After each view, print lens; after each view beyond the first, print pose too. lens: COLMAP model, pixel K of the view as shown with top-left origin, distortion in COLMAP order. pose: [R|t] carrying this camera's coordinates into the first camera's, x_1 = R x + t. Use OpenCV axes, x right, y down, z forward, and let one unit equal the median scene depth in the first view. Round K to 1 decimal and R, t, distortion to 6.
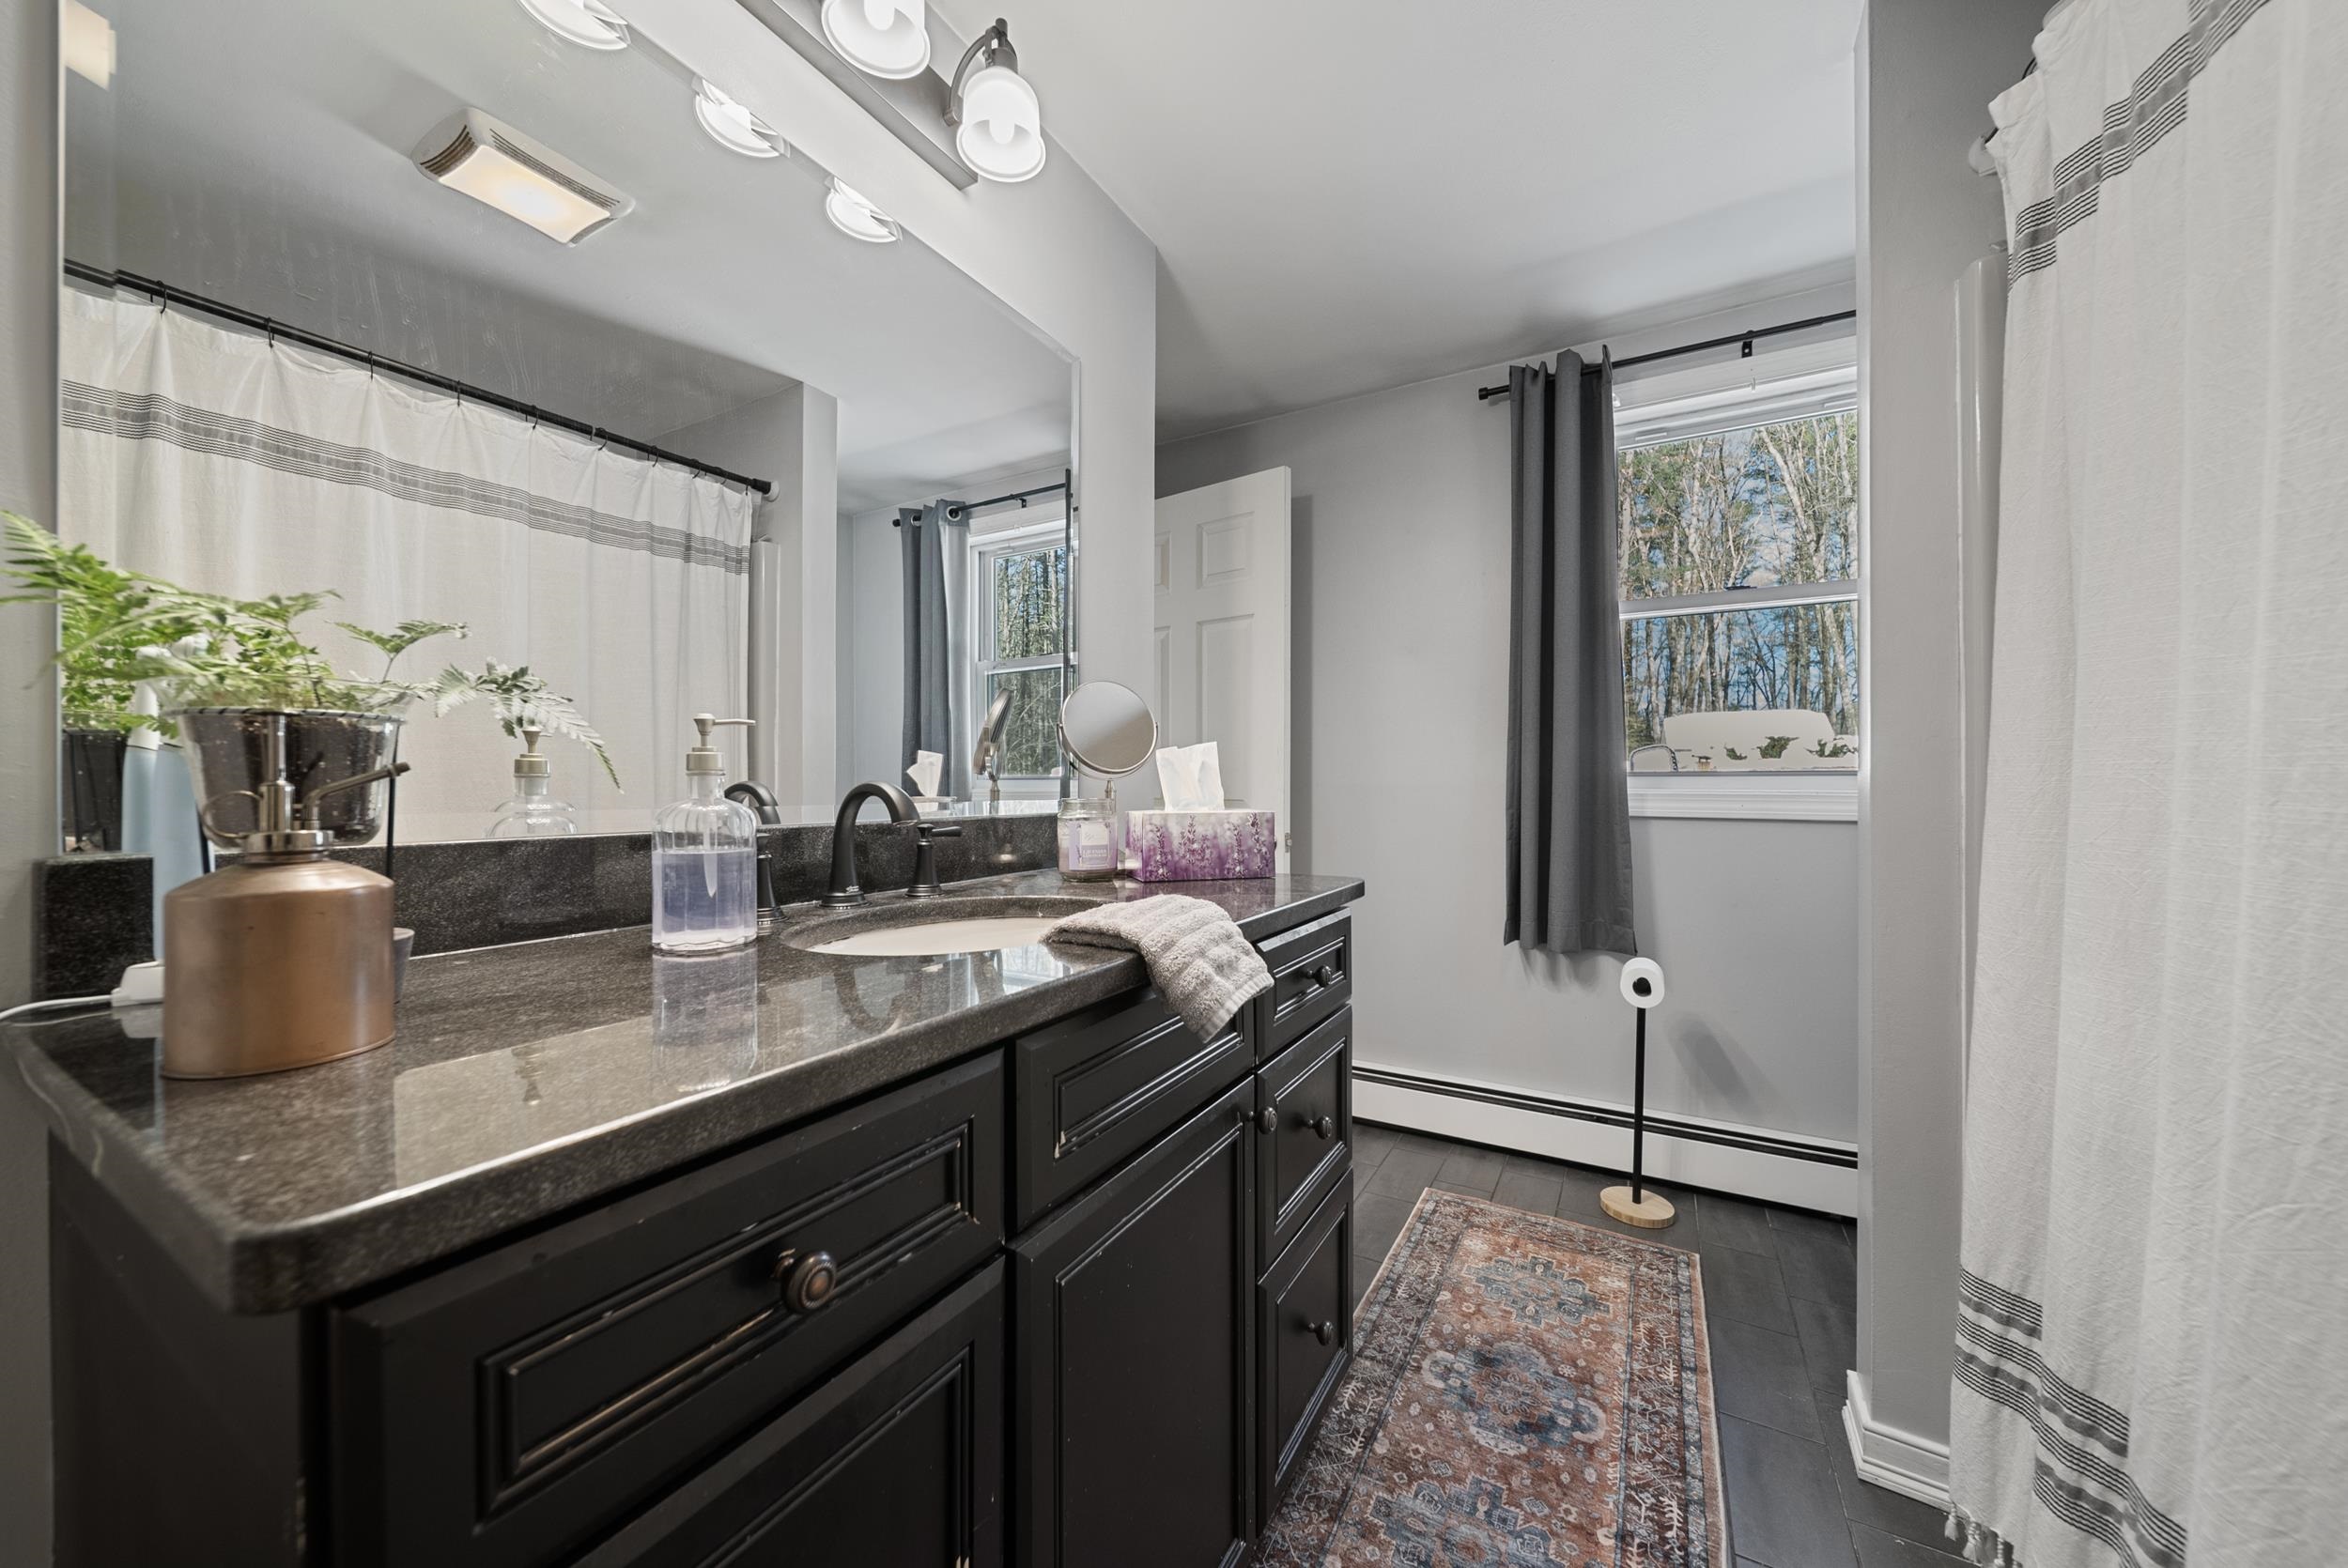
lens RADIAL K [[834.7, 0, 1174.2], [0, 834.7, 790.0], [0, 0, 1]] dist [0.001640, -0.002249]
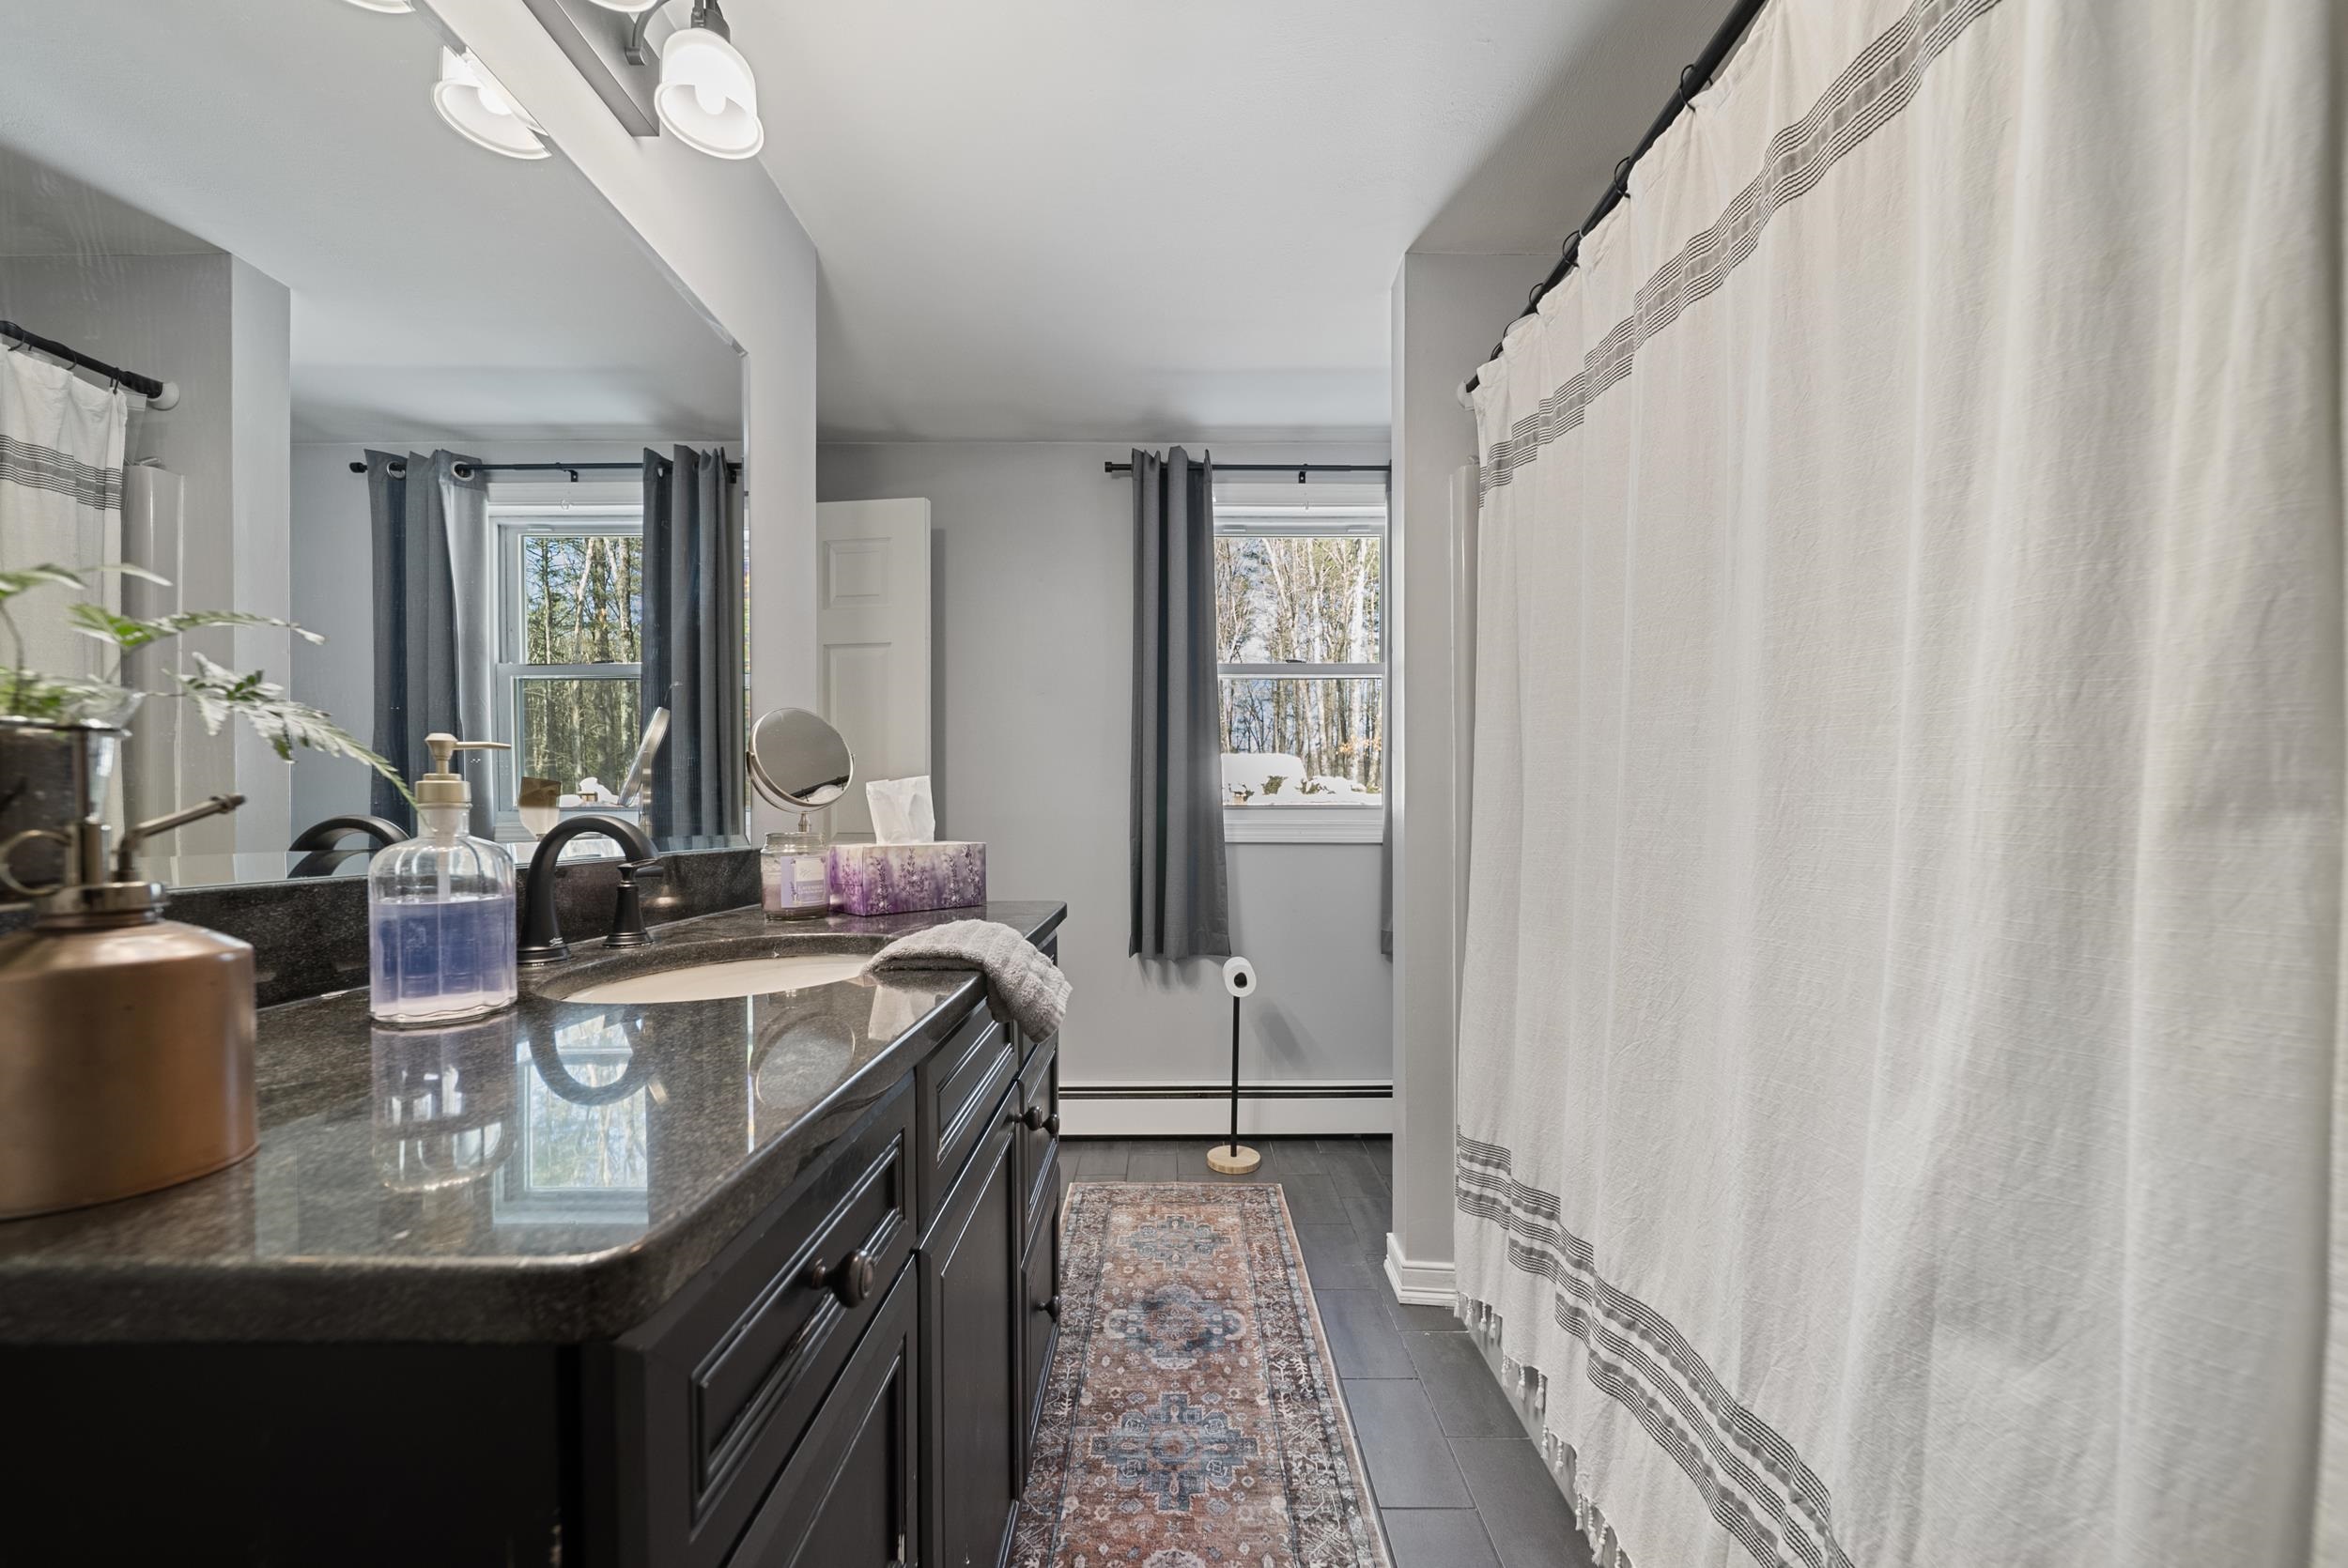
lens RADIAL K [[848.2, 0, 1174.9], [0, 848.2, 829.4], [0, 0, 1]] dist [-0.001607, -0.000511]
pose [[0.866531, -0.010685, 0.499009, -0.204826], [0.006100, 0.999923, 0.010818, -0.001209], [-0.499086, -0.006330, 0.866529, -0.052540]]
